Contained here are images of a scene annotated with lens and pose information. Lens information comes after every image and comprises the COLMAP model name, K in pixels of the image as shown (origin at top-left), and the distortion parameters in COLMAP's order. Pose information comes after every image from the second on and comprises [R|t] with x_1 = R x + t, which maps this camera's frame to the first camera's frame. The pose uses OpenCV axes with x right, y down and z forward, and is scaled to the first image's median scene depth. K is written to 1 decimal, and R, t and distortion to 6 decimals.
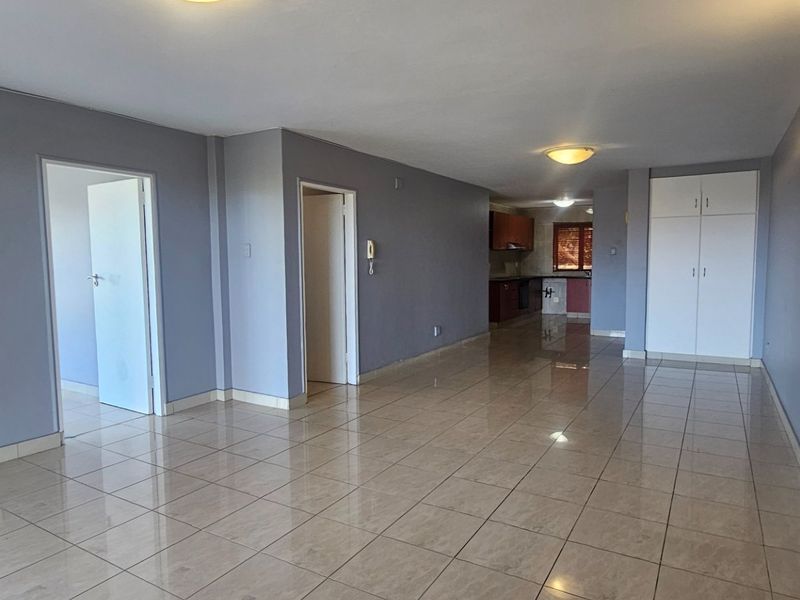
lens RADIAL K [[527.0, 0, 395.5], [0, 527.0, 300.9], [0, 0, 1]] dist [-0.003854, 0.000896]
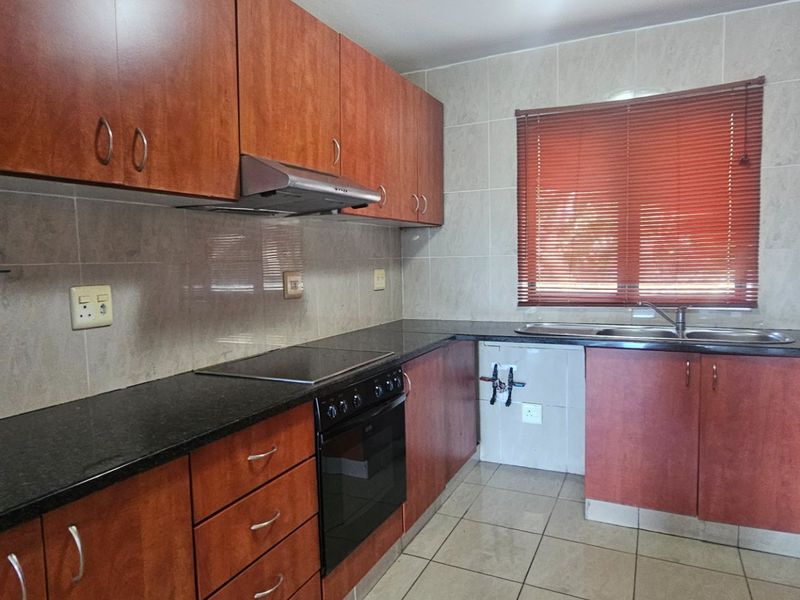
lens RADIAL K [[527.0, 0, 395.5], [0, 527.0, 300.9], [0, 0, 1]] dist [-0.003854, 0.000896]
pose [[0.996327, -0.019560, 0.083372, 0.391418], [0.019985, 0.999791, -0.004269, -0.104149], [-0.083271, 0.005920, 0.996509, 1.343064]]
